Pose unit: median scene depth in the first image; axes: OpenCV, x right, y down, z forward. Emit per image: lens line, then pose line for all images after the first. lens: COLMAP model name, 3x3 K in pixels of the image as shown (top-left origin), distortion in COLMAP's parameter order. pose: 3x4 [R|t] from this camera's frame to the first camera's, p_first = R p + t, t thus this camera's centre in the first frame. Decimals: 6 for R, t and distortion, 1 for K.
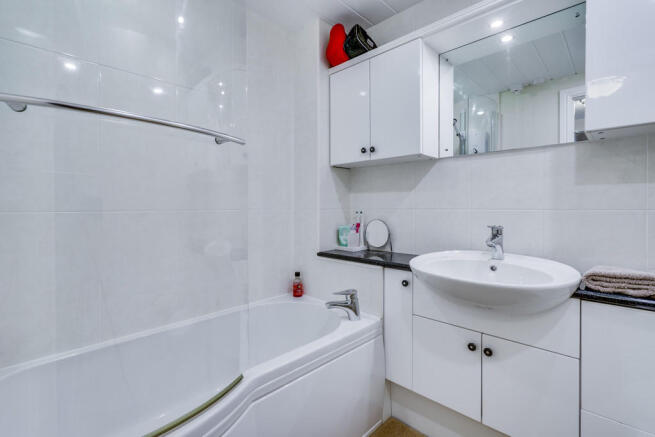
lens RADIAL K [[304.9, 0, 328.2], [0, 304.9, 214.3], [0, 0, 1]] dist [-0.000159, 0.000305]
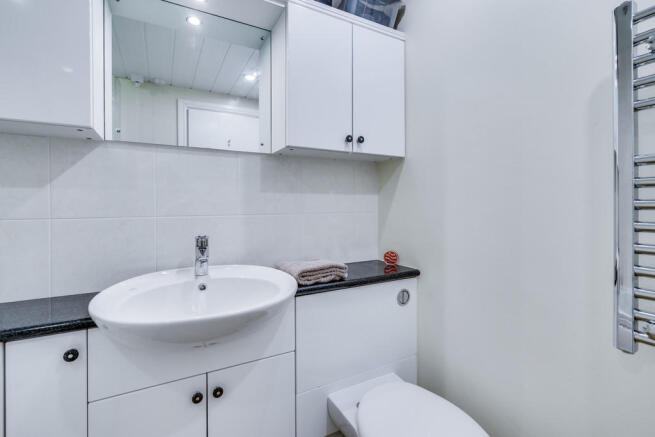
lens RADIAL K [[304.9, 0, 328.0], [0, 304.9, 208.6], [0, 0, 1]] dist [-0.000159, 0.000305]
pose [[0.297621, -0.002745, 0.954680, -0.148010], [0.029864, 0.999533, -0.006436, -0.022253], [-0.954217, 0.030426, 0.297564, 0.424044]]
